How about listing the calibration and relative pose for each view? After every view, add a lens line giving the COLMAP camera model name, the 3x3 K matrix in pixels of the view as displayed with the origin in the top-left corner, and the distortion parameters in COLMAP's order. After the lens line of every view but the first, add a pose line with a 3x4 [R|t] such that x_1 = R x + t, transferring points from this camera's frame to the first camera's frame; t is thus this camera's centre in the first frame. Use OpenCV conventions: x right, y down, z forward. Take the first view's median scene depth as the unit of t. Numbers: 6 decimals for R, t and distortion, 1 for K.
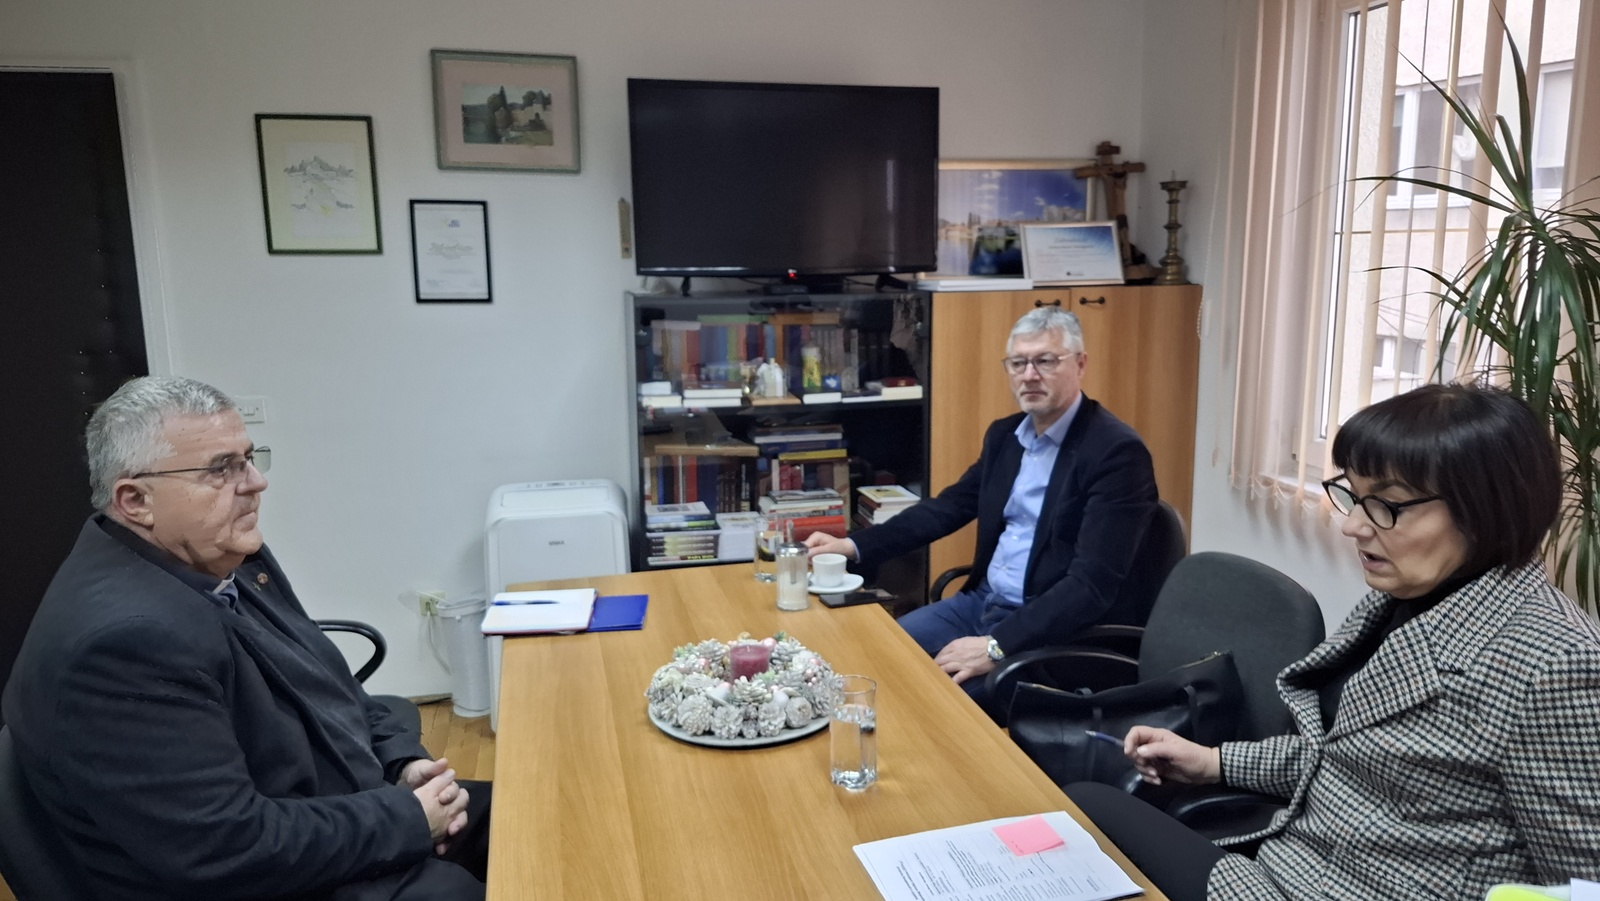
lens RADIAL K [[1090.5, 0, 803.9], [0, 1090.5, 466.8], [0, 0, 1]] dist [0.109850, -0.176805]
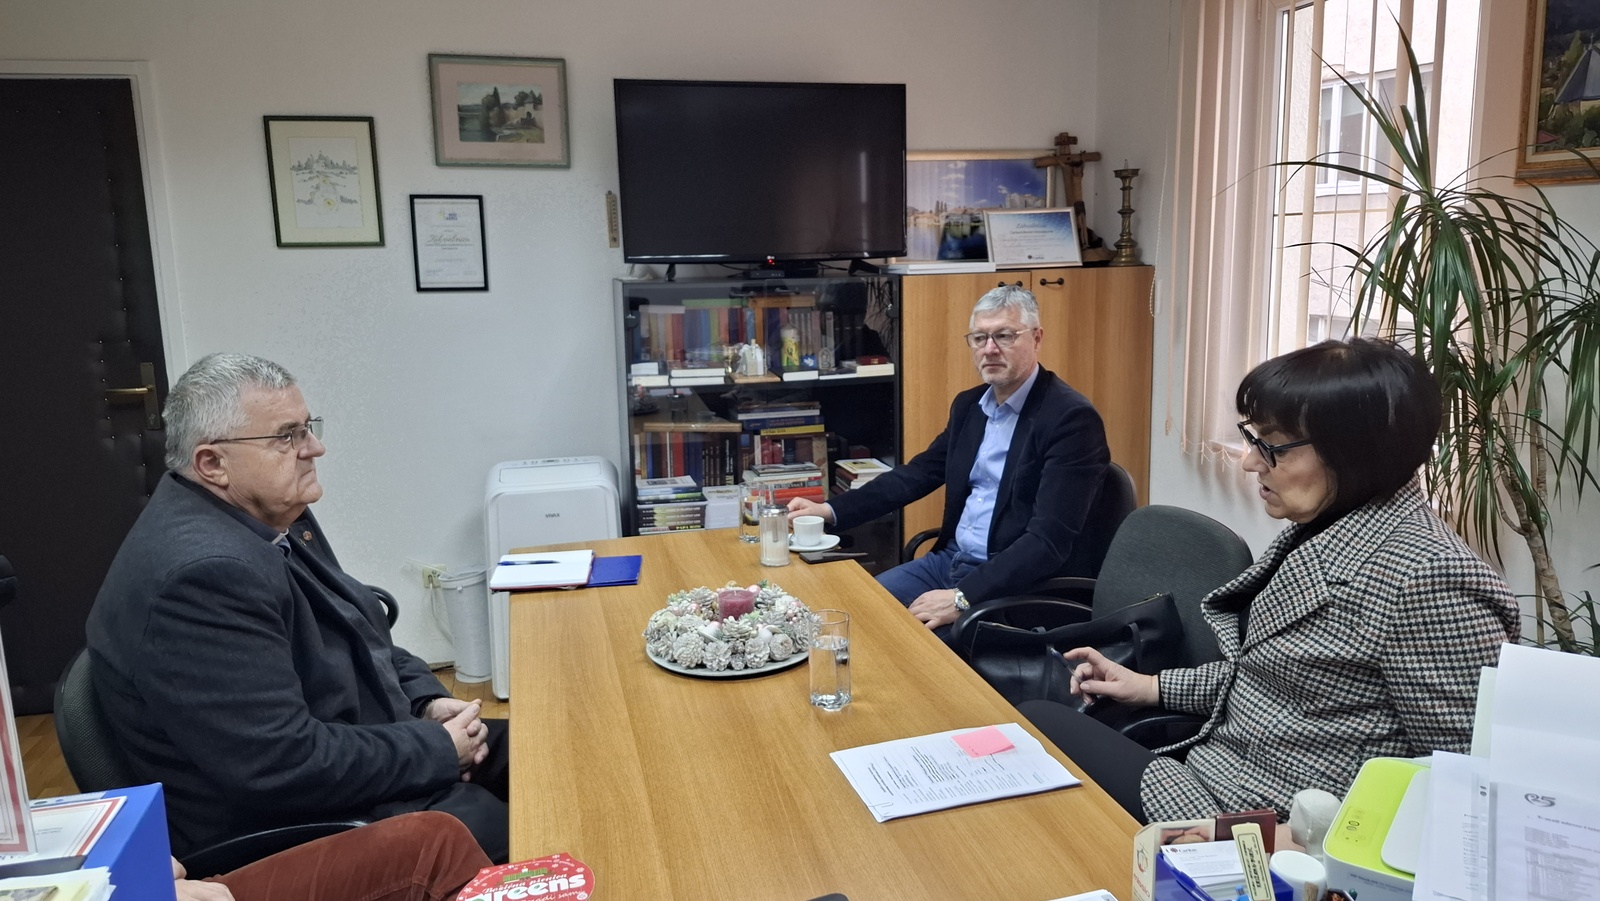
lens RADIAL K [[1044.6, 0, 792.2], [0, 1044.6, 447.7], [0, 0, 1]] dist [0.098730, -0.152537]
pose [[0.999886, -0.013323, 0.007147, 0.002122], [0.013319, 0.999911, 0.000595, 0.028086], [-0.007154, -0.000500, 0.999974, -0.096049]]
